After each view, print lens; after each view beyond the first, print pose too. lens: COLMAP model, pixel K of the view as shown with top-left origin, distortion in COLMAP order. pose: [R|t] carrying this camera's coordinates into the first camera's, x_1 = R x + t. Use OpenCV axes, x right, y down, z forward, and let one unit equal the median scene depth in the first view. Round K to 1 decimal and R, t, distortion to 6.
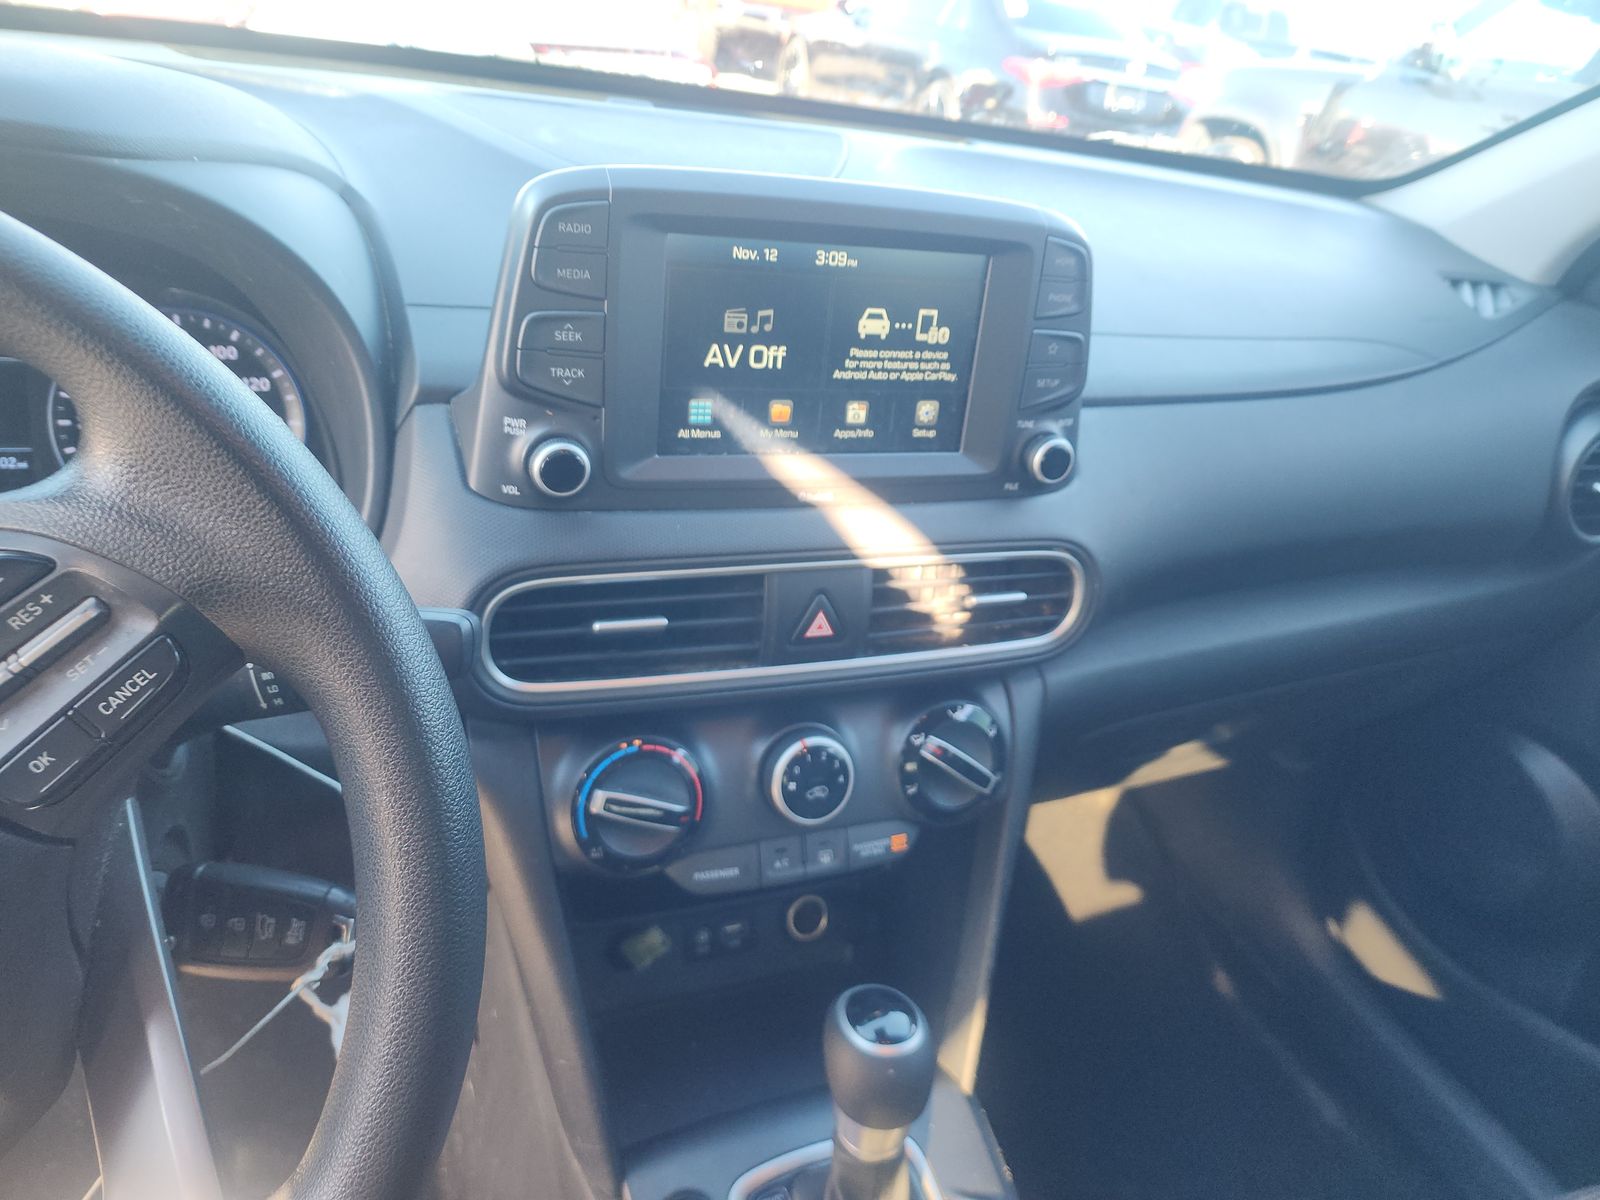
lens RADIAL K [[1095.0, 0, 809.7], [0, 1095.0, 596.6], [0, 0, 1]] dist [0.060277, -0.061160]
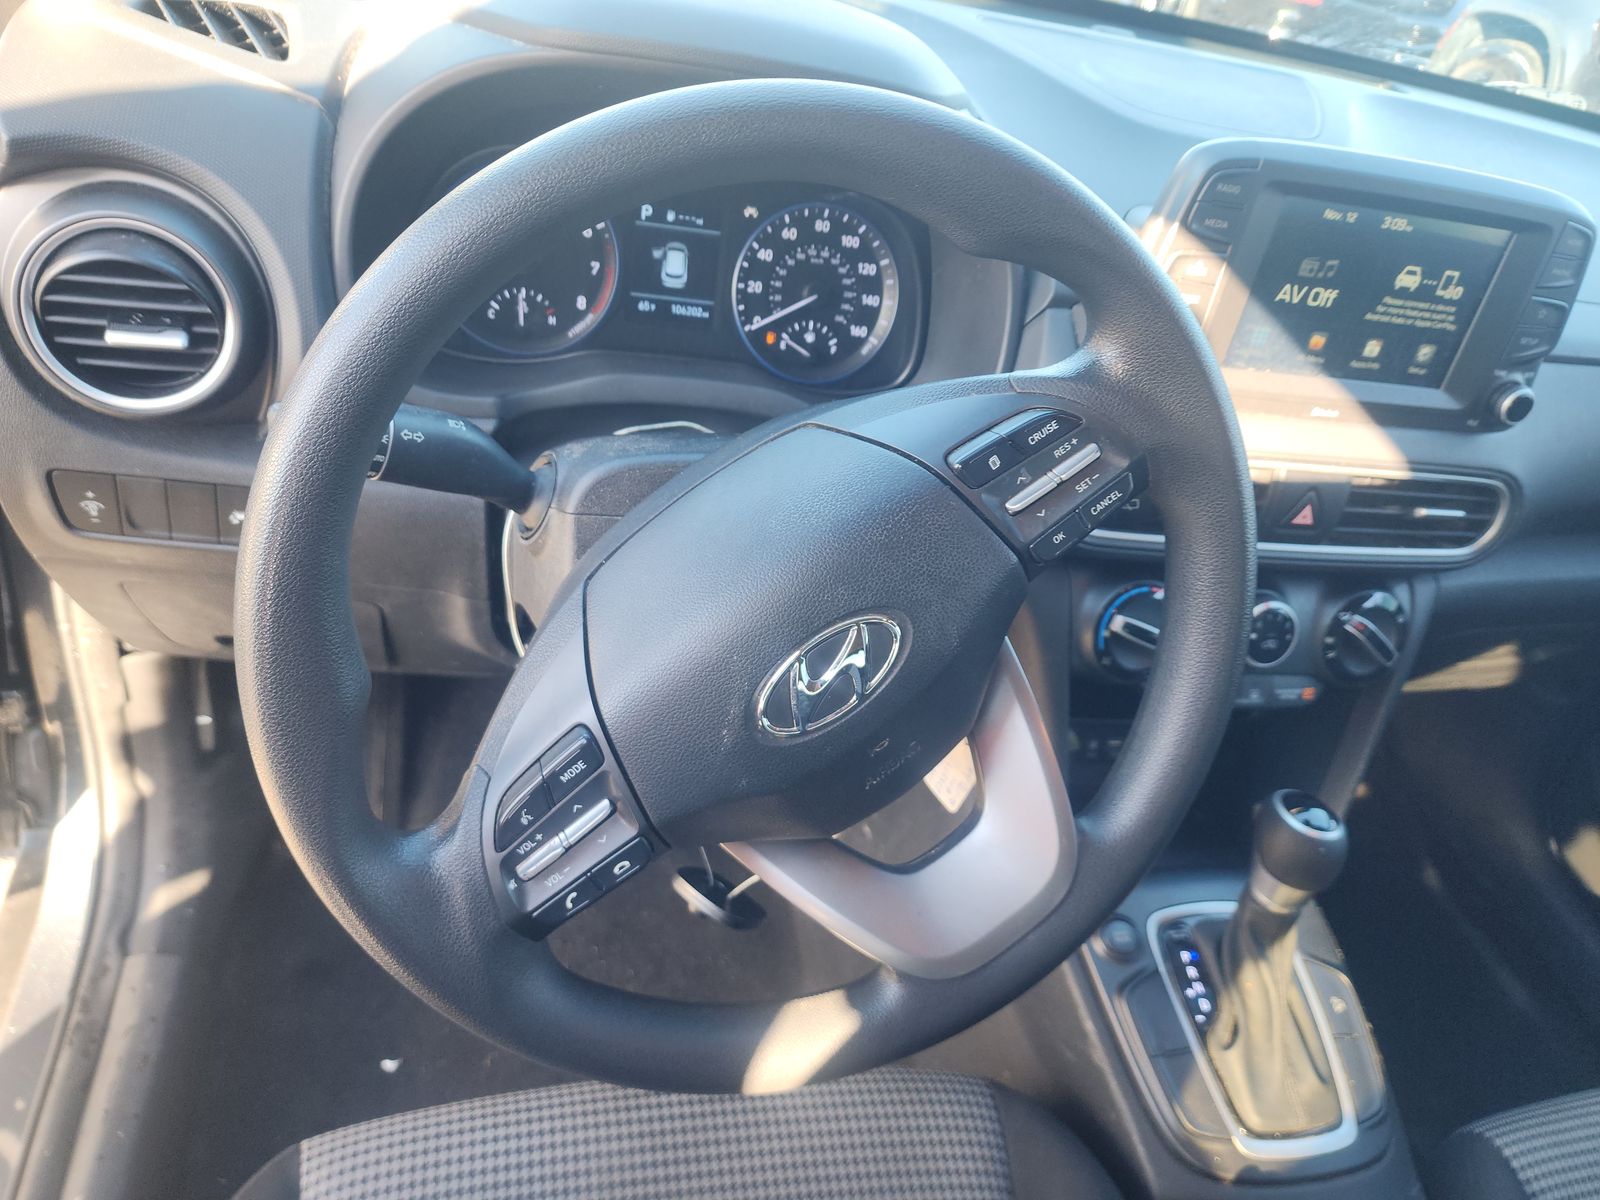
lens RADIAL K [[1095.0, 0, 809.7], [0, 1095.0, 596.6], [0, 0, 1]] dist [0.060277, -0.061160]
pose [[0.983575, 0.149983, -0.100427, -0.412093], [-0.136790, 0.982372, 0.127412, 0.034590], [0.117766, -0.111582, 0.986753, -0.338722]]
